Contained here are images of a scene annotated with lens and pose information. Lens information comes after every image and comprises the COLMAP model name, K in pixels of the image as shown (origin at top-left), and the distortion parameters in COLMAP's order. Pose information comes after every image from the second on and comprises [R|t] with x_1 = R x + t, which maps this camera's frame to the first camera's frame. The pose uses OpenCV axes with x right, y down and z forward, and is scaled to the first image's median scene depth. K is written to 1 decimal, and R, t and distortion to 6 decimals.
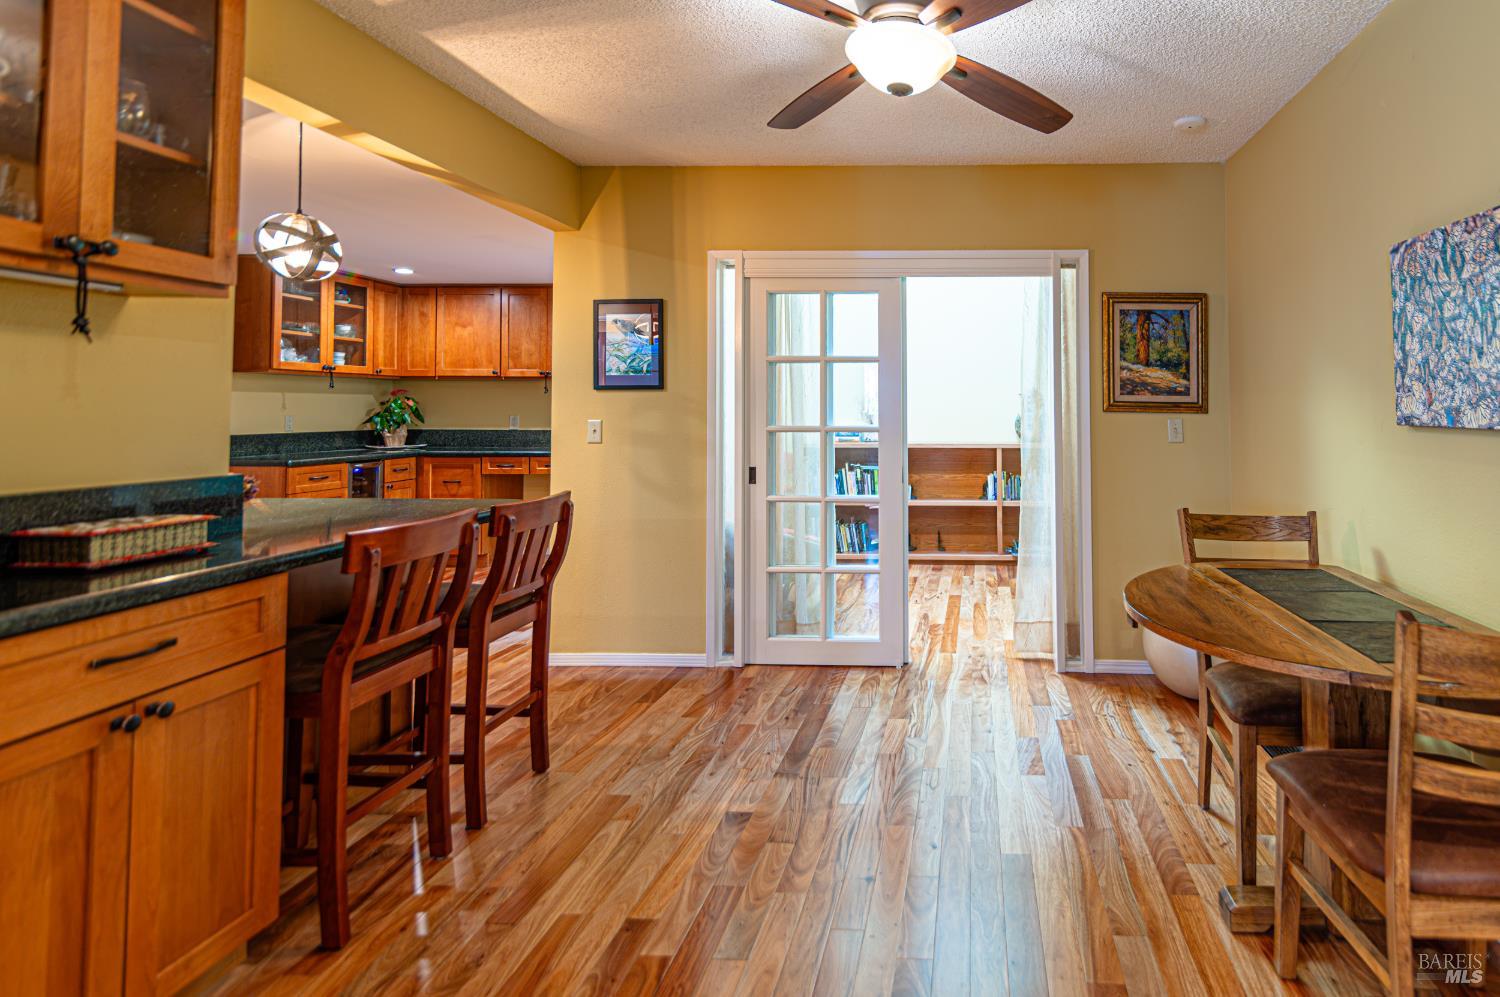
lens RADIAL K [[772.2, 0, 958.1], [0, 772.2, 394.4], [0, 0, 1]] dist [0.014679, -0.002661]
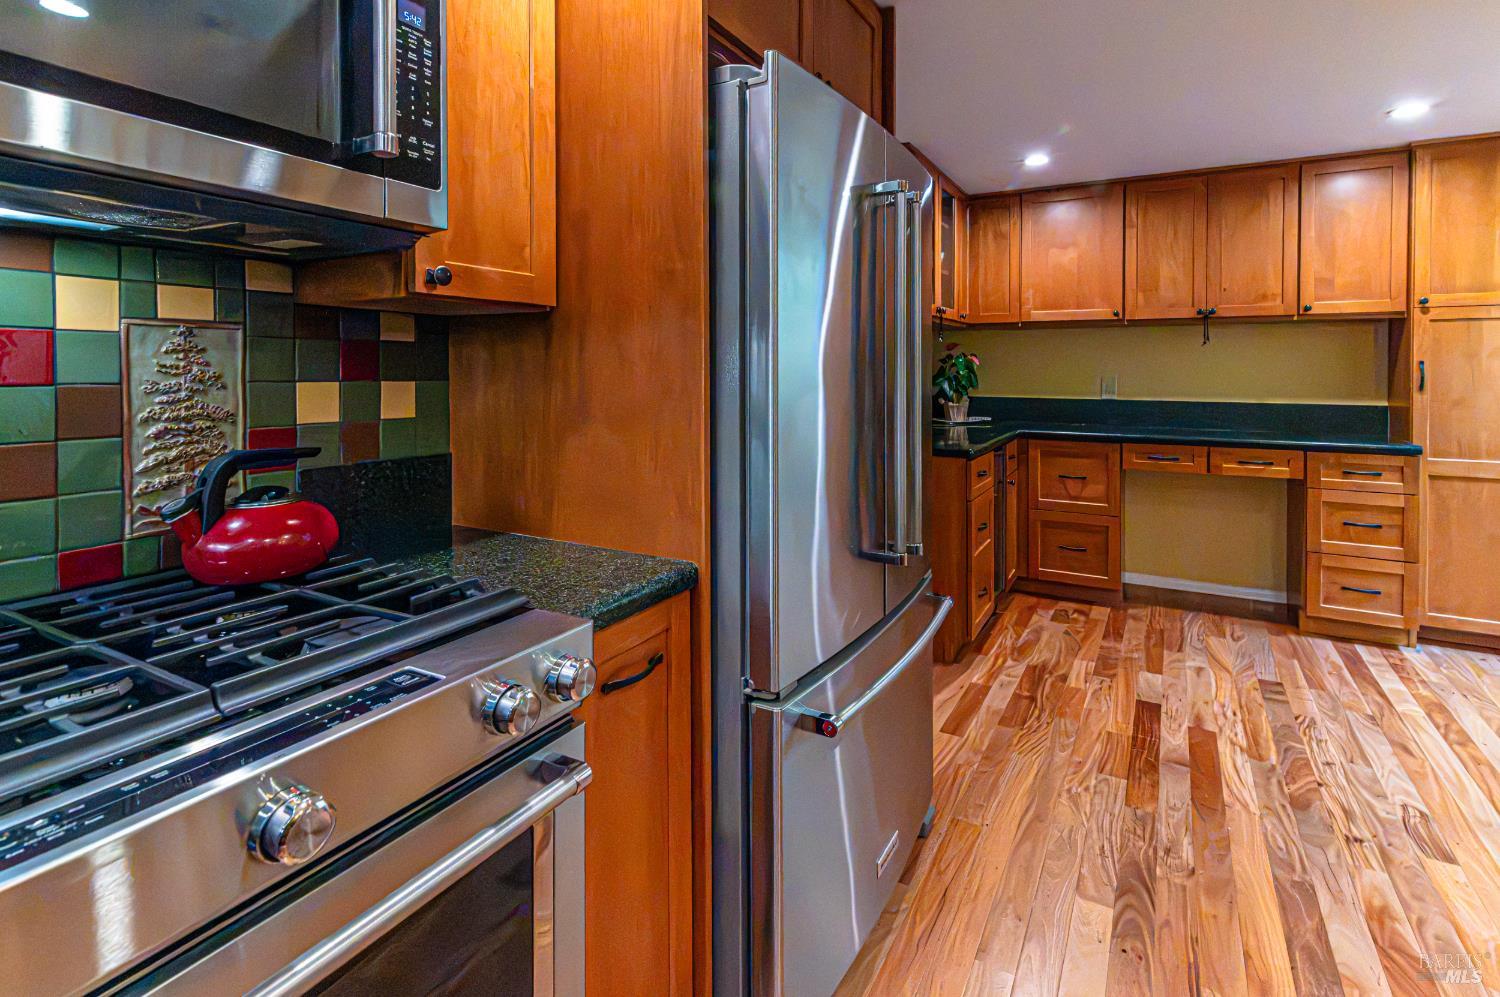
lens RADIAL K [[702.5, 0, 759.1], [0, 702.5, 384.5], [0, 0, 1]] dist [-0.000867, 0.000098]
pose [[0.900226, 0.009260, -0.435324, -0.607886], [0.010628, 0.999009, 0.043228, 0.002772], [0.435293, -0.043542, 0.899235, 0.322400]]
